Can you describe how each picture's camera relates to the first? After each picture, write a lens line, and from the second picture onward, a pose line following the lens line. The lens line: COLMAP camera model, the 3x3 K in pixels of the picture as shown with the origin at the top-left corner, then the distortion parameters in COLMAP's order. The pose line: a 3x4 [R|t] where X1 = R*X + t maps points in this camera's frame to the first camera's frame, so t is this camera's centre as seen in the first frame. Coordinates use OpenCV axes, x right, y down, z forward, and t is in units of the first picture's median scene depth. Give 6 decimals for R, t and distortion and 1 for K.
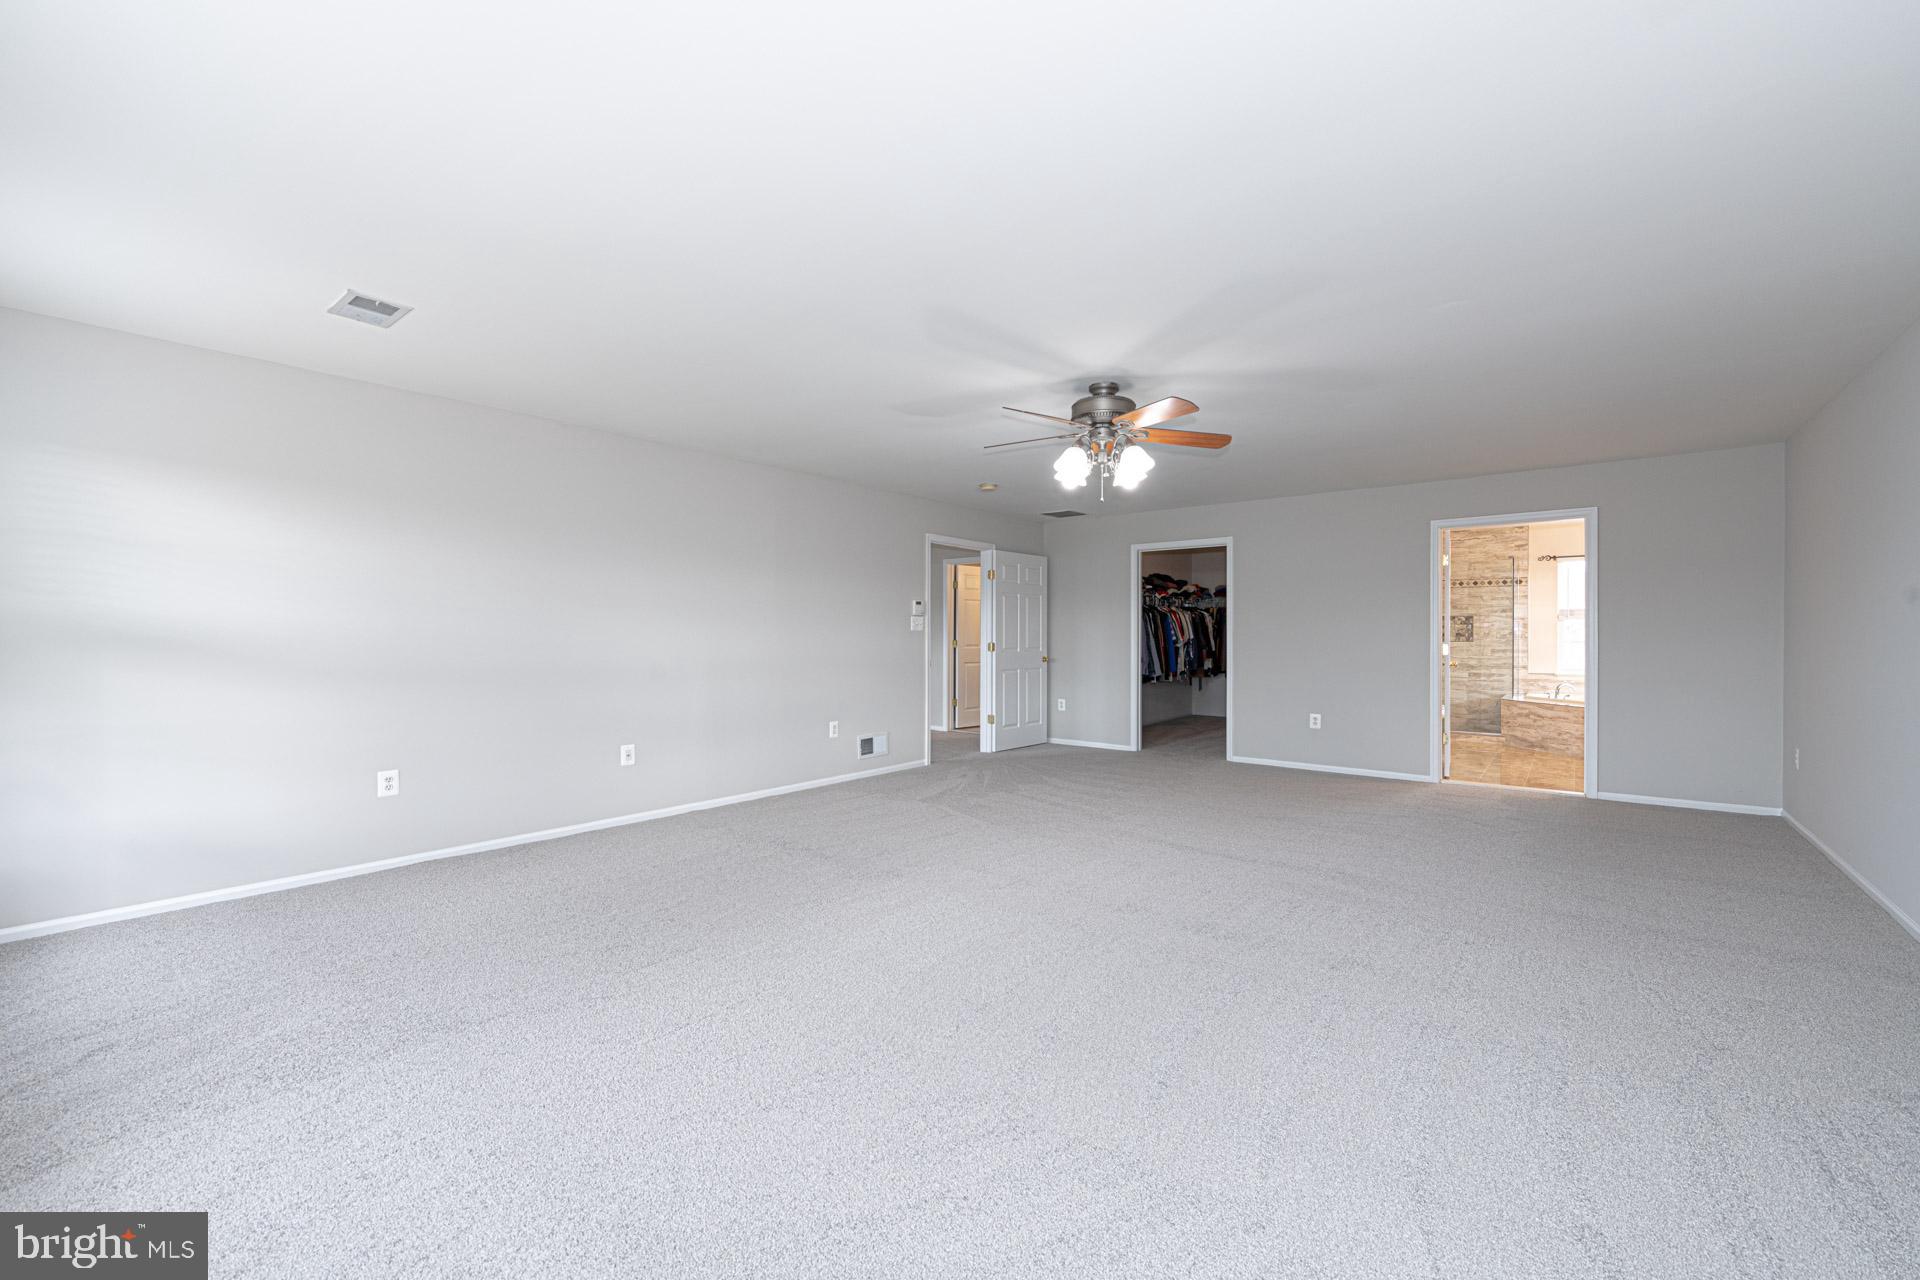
lens RADIAL K [[779.2, 0, 960.0], [0, 779.2, 640.0], [0, 0, 1]] dist [-0.000496, -0.000101]
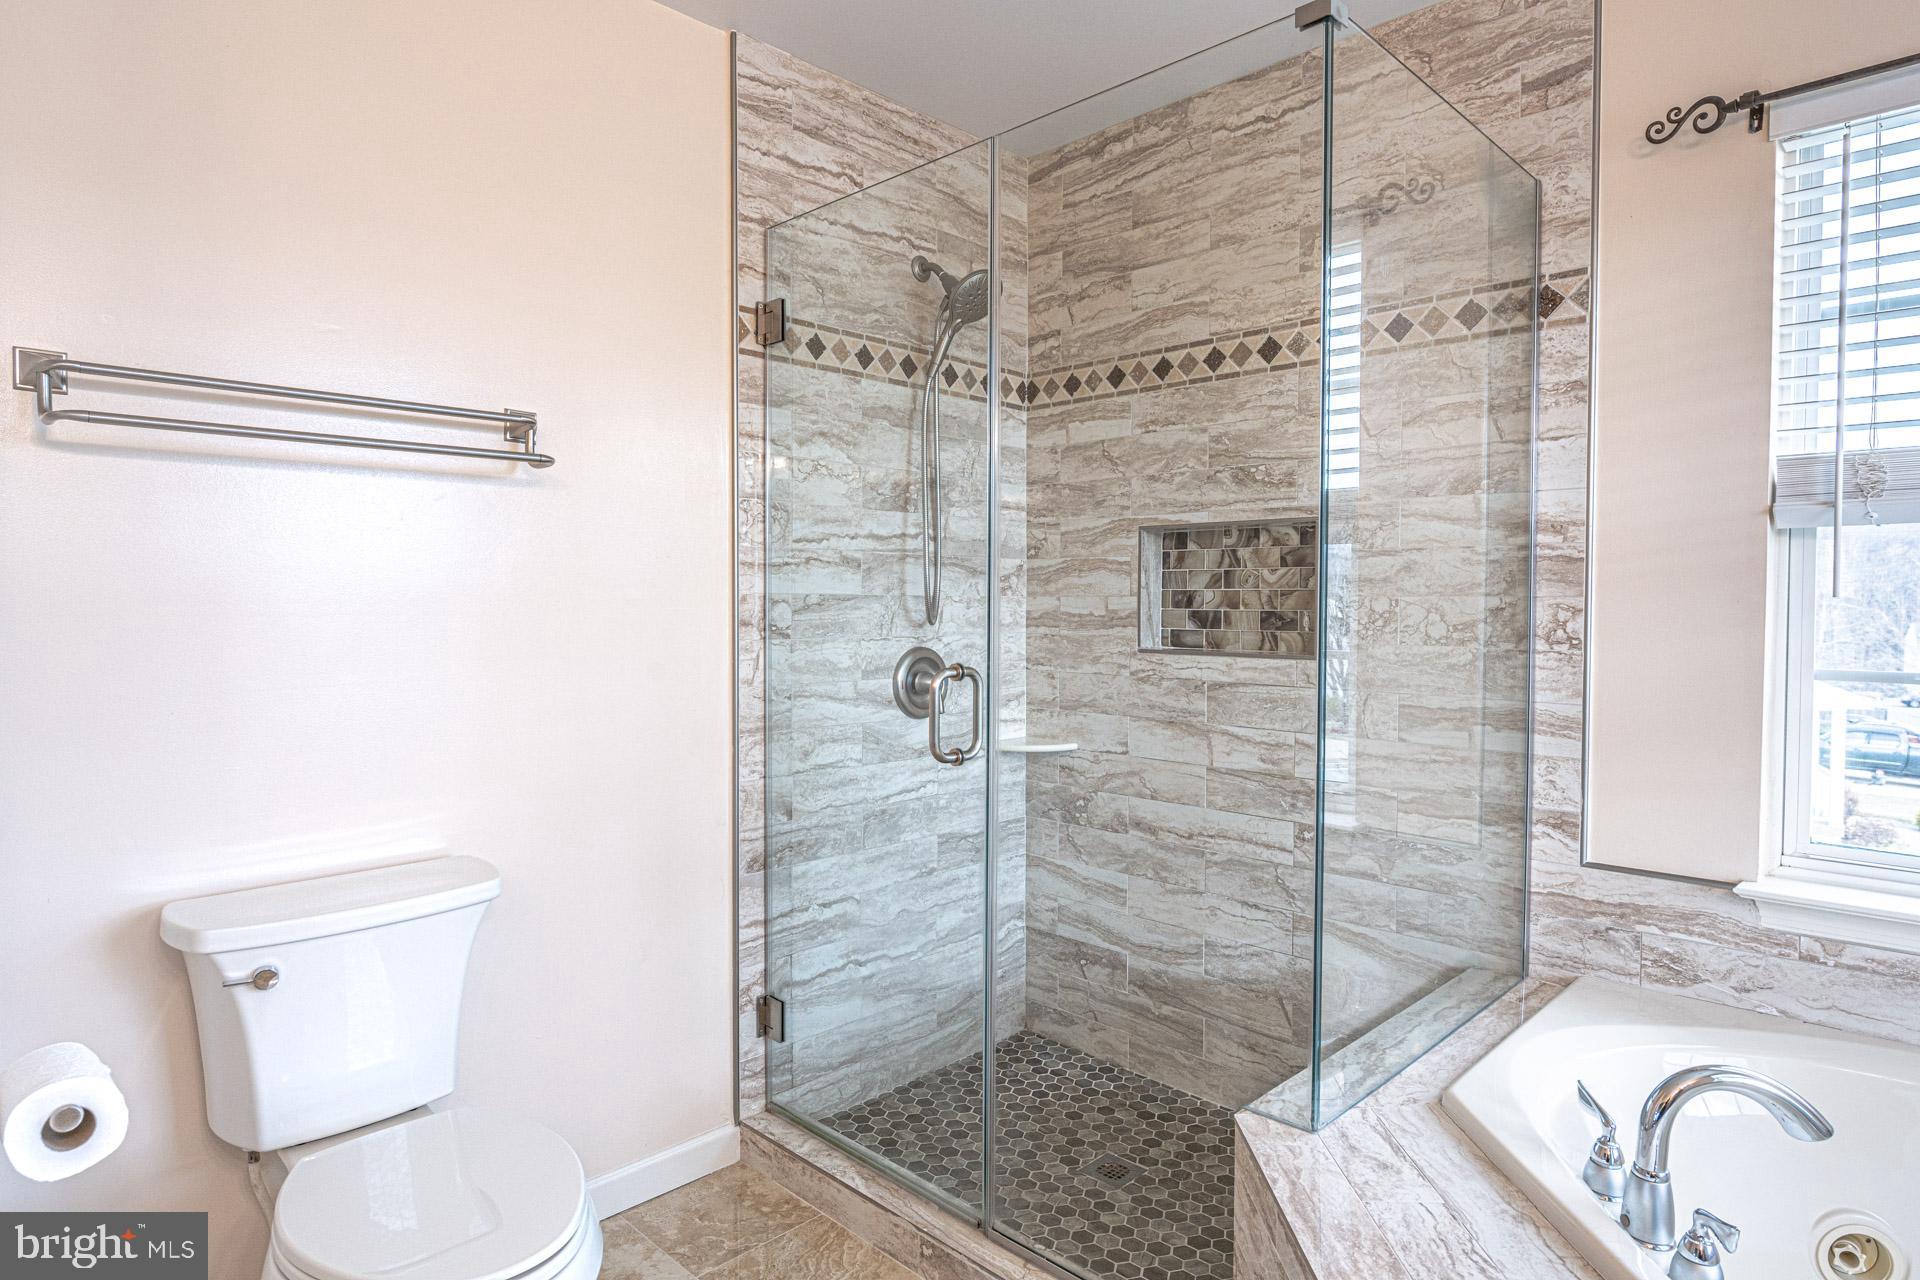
lens RADIAL K [[1074.8, 0, 961.6], [0, 1074.8, 632.0], [0, 0, 1]] dist [-0.002771, -0.000080]
pose [[0.993609, 0.005372, -0.112752, 0.623474], [-0.002650, 0.999702, 0.024274, -0.010438], [0.112849, -0.023820, 0.993327, 0.762628]]
